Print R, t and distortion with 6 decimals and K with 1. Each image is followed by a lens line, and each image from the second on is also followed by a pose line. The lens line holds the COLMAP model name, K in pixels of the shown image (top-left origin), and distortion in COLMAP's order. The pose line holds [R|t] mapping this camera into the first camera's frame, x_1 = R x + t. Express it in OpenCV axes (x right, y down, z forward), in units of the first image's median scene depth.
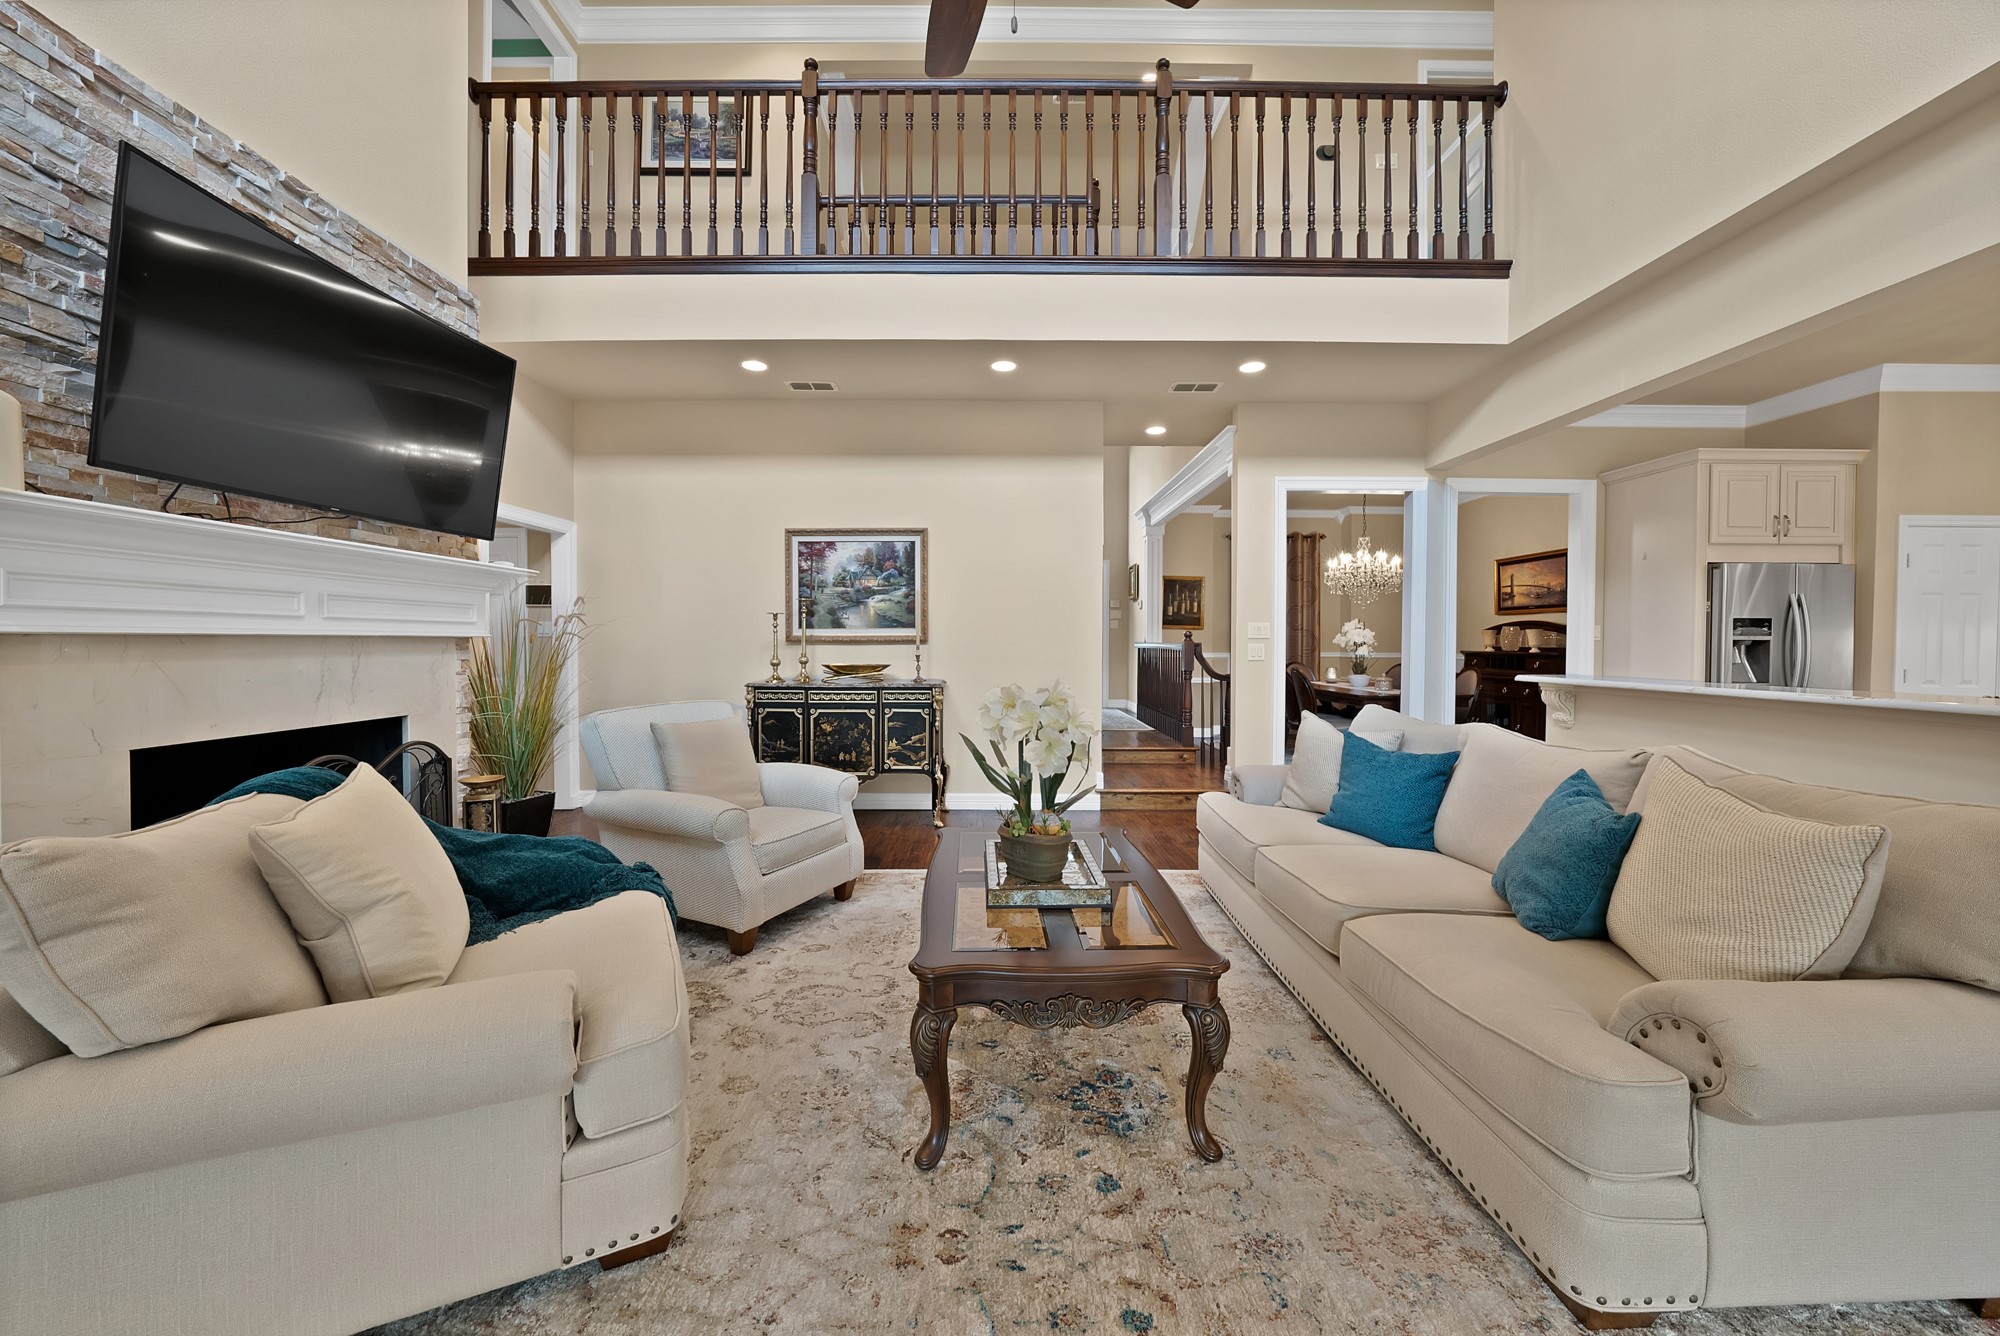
lens RADIAL K [[708.6, 0, 999.5], [0, 708.6, 641.4], [0, 0, 1]] dist [-0.008078, 0.002119]
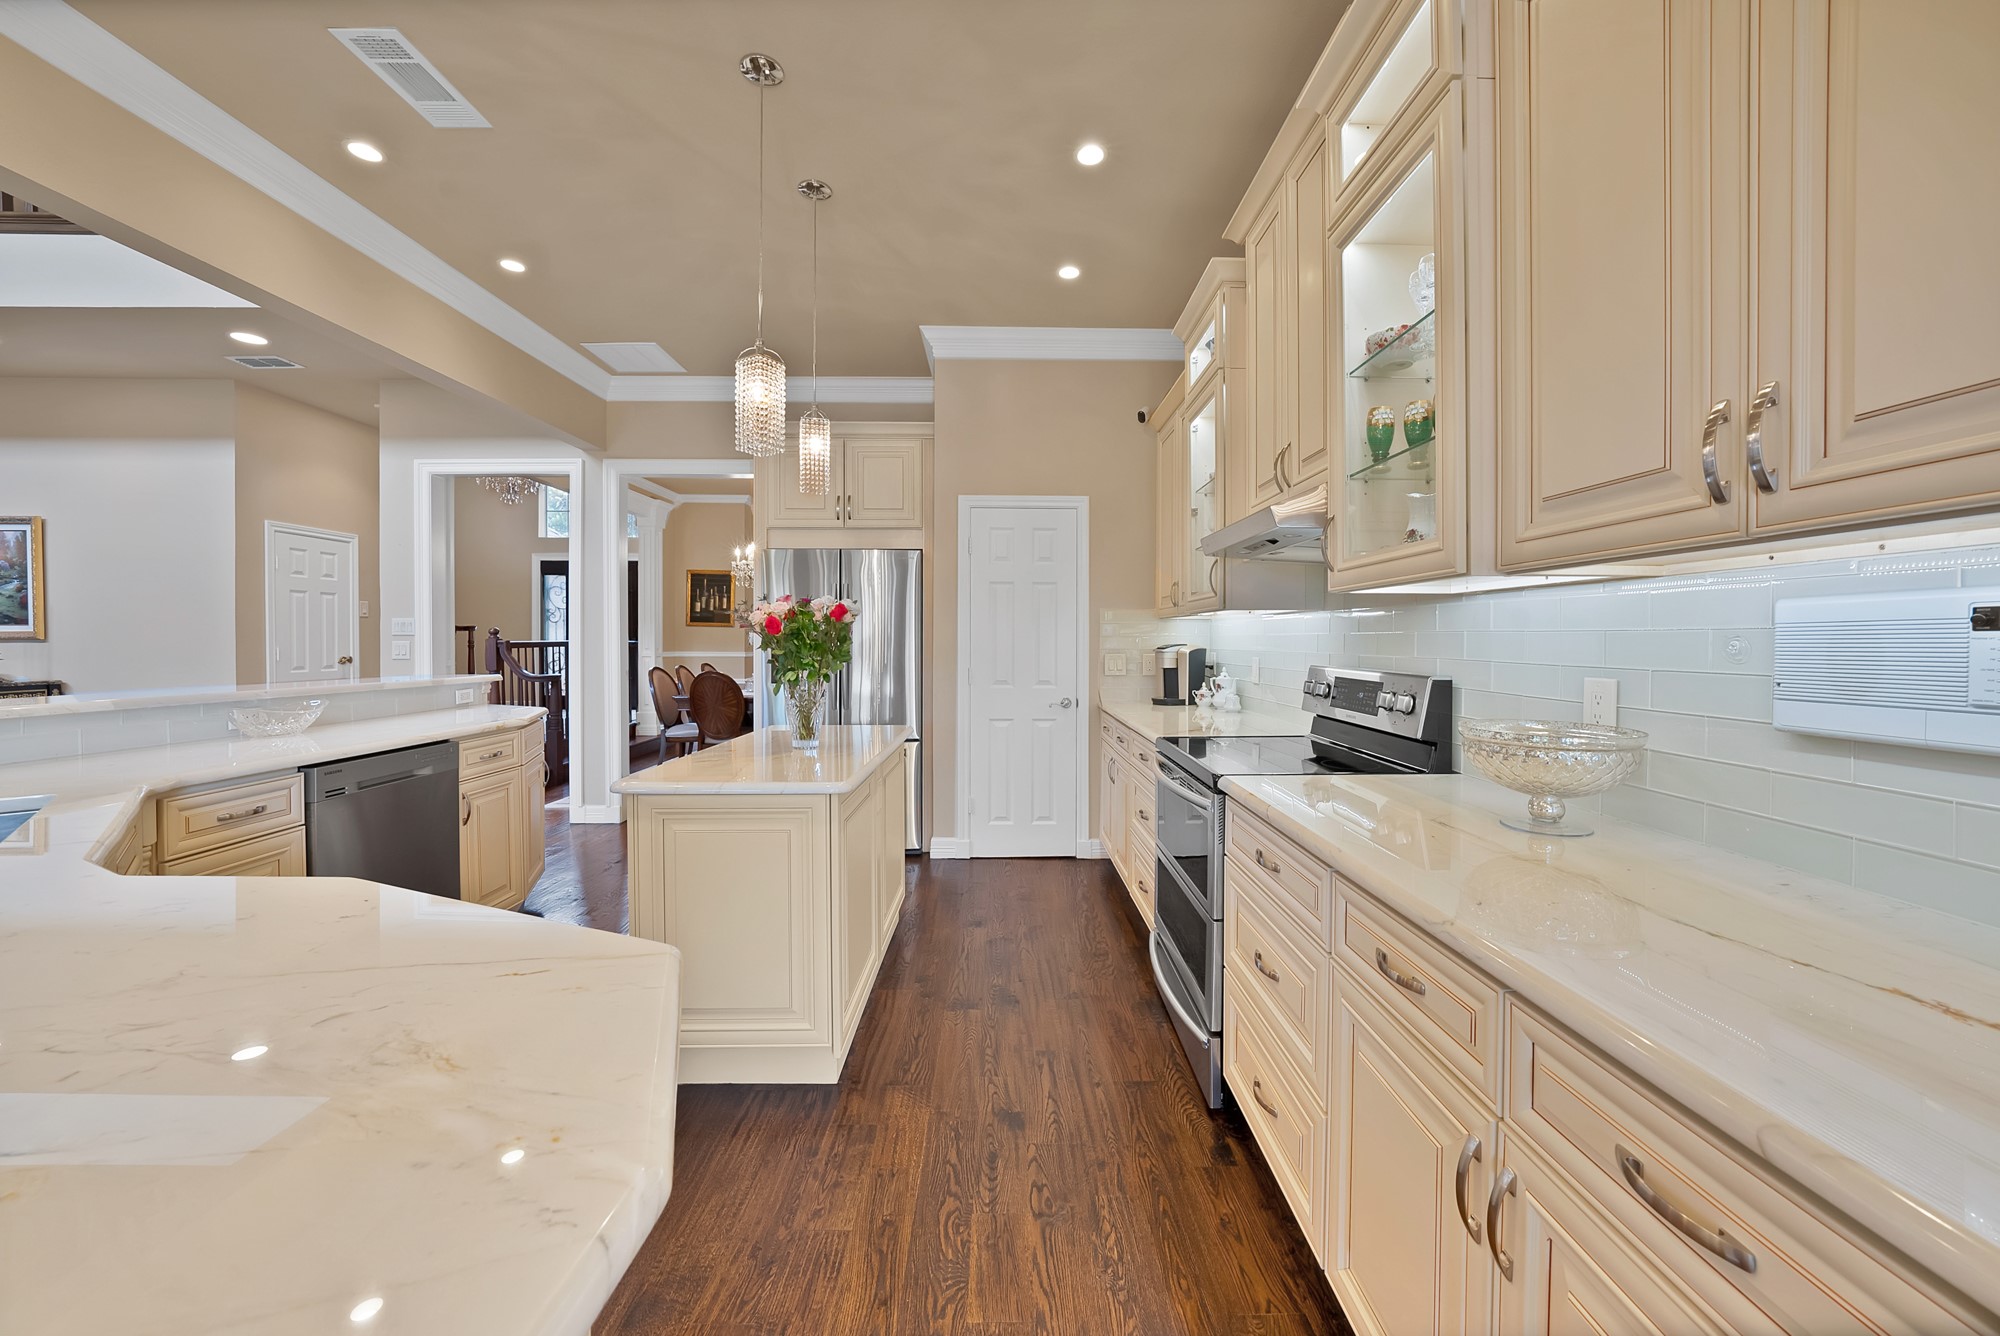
lens RADIAL K [[708.6, 0, 998.4], [0, 708.6, 645.5], [0, 0, 1]] dist [-0.008078, 0.002119]
pose [[0.999976, -0.001131, -0.006777, 1.162154], [0.001133, 0.999999, 0.000320, 0.010048], [0.006776, -0.000327, 0.999977, 0.085975]]
